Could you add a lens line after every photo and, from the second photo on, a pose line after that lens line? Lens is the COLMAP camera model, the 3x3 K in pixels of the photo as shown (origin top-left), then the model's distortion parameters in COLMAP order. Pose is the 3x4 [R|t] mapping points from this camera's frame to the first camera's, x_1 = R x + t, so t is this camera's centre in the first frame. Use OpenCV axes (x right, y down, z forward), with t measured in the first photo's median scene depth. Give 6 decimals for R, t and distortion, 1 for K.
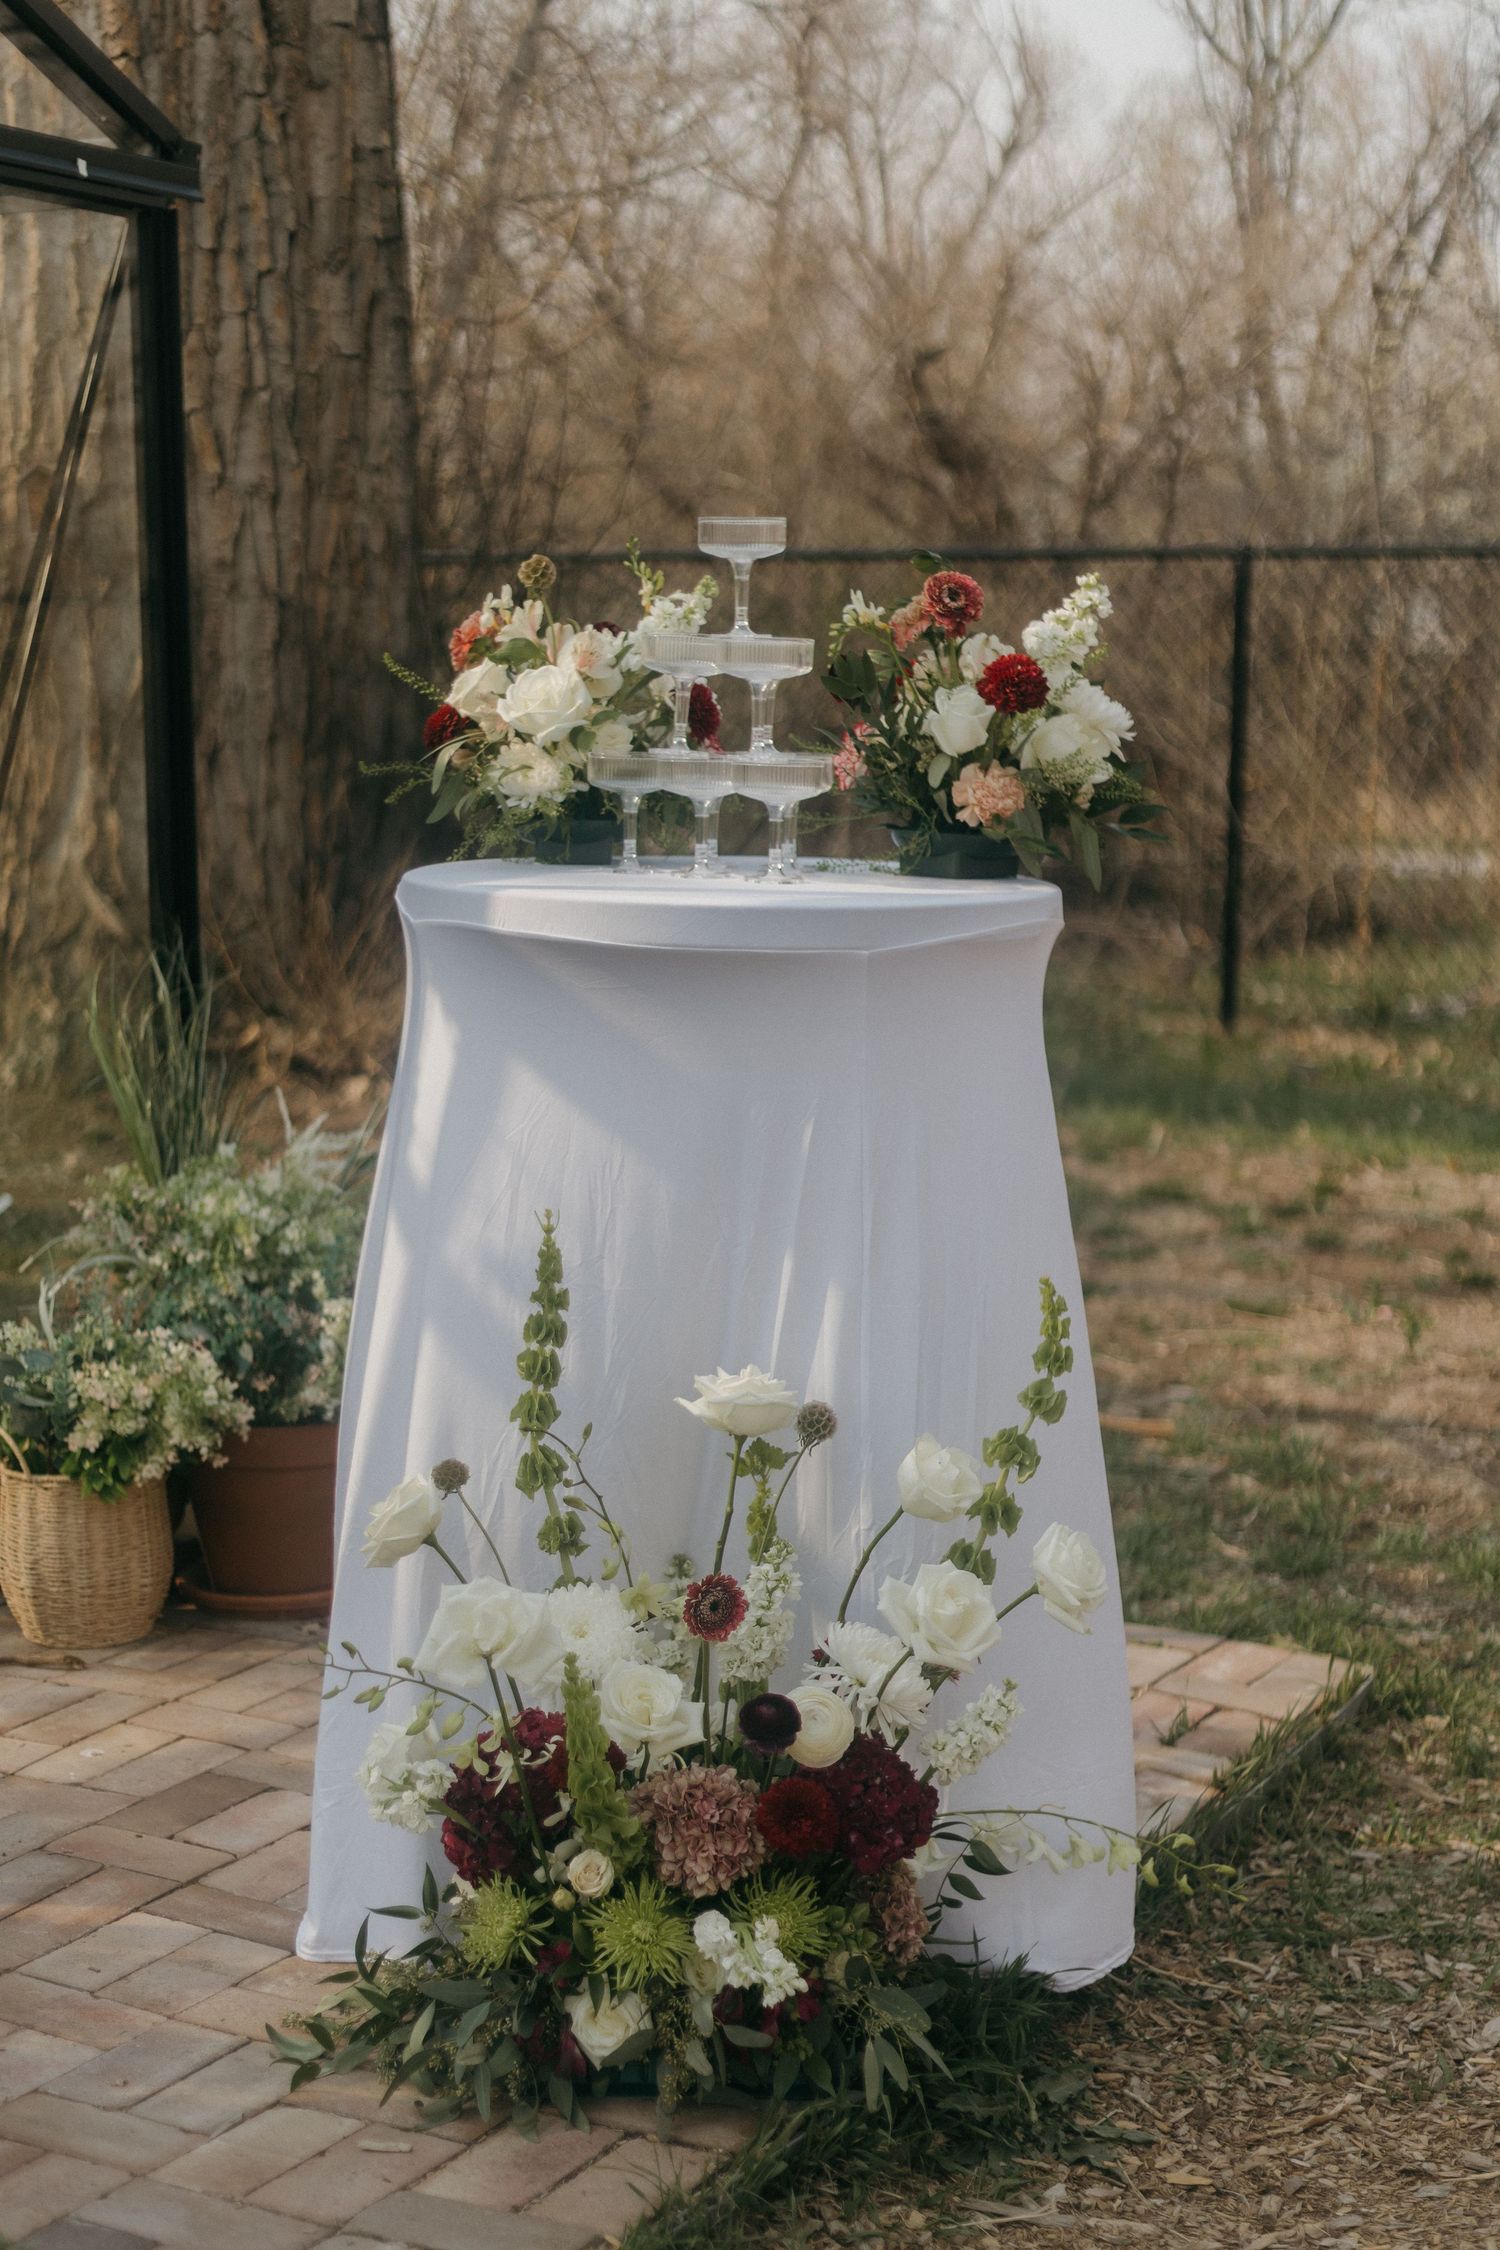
lens RADIAL K [[3398.3, 0, 789.3], [0, 3398.3, 1160.9], [0, 0, 1]] dist [0.020090, -0.141590]
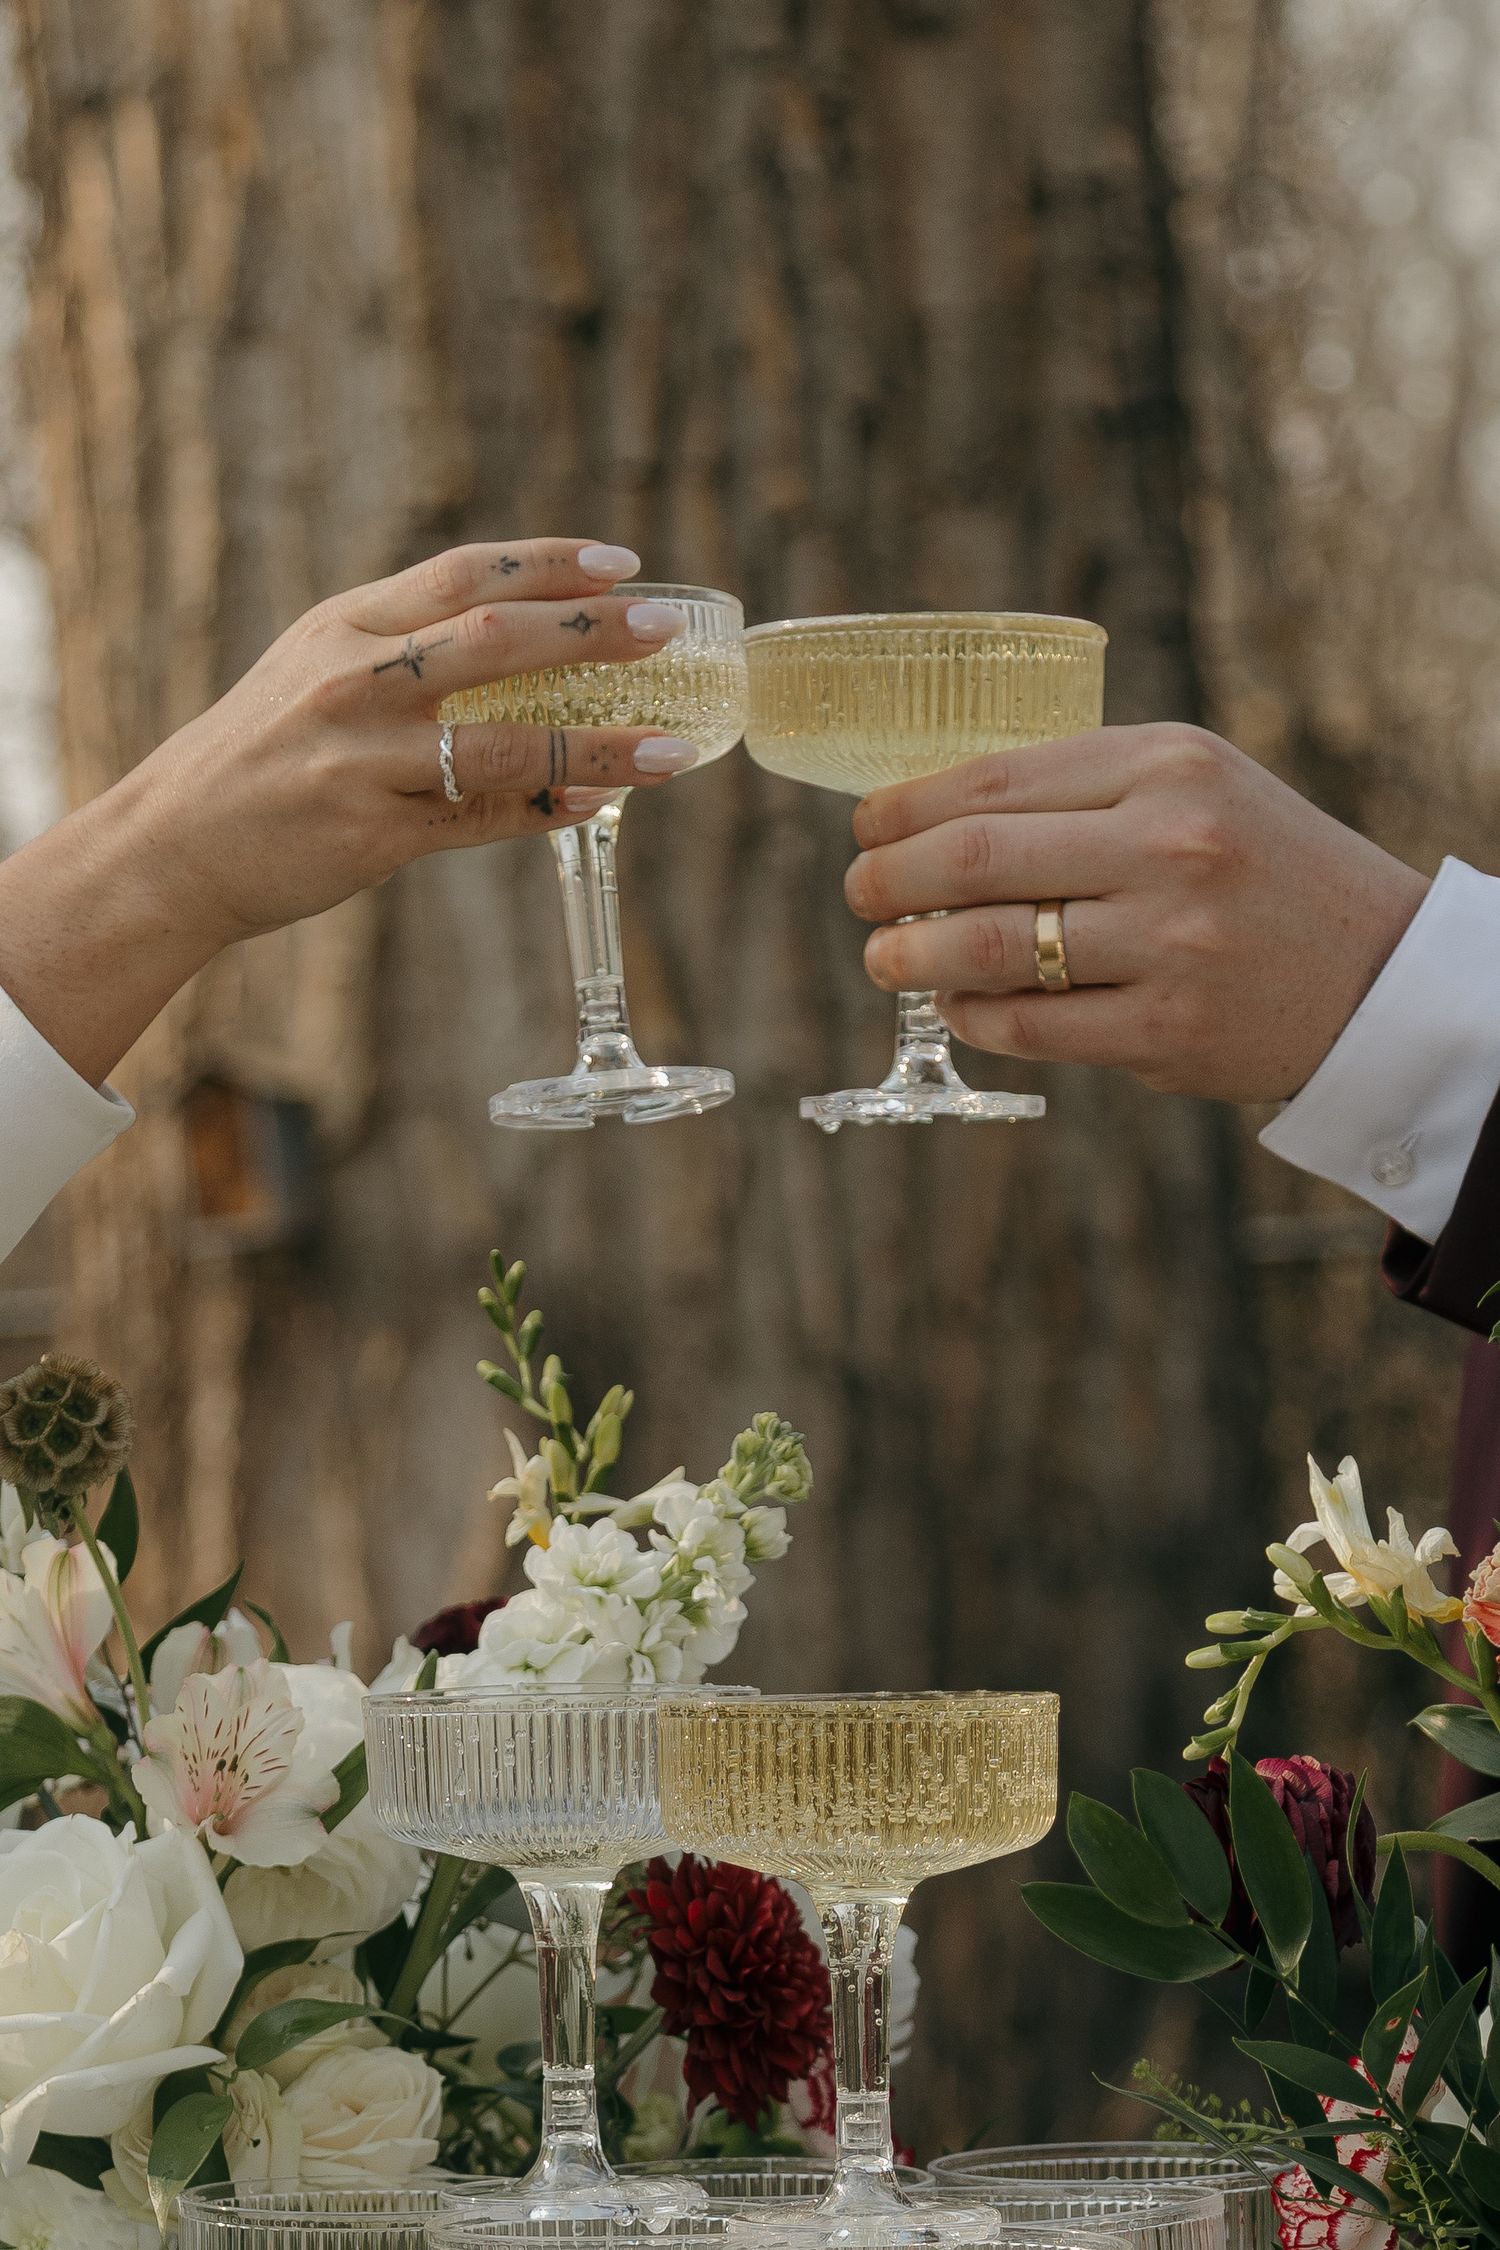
lens RADIAL K [[7927.5, 0, 750.0], [0, 7927.5, 1125.0], [0, 0, 1]] dist [0.106037, -12.123334]
pose [[0.972728, -0.043506, -0.227832, 0.075383], [0.000589, 0.982712, -0.185142, -0.065802], [0.231948, 0.179958, 0.955937, 0.343952]]
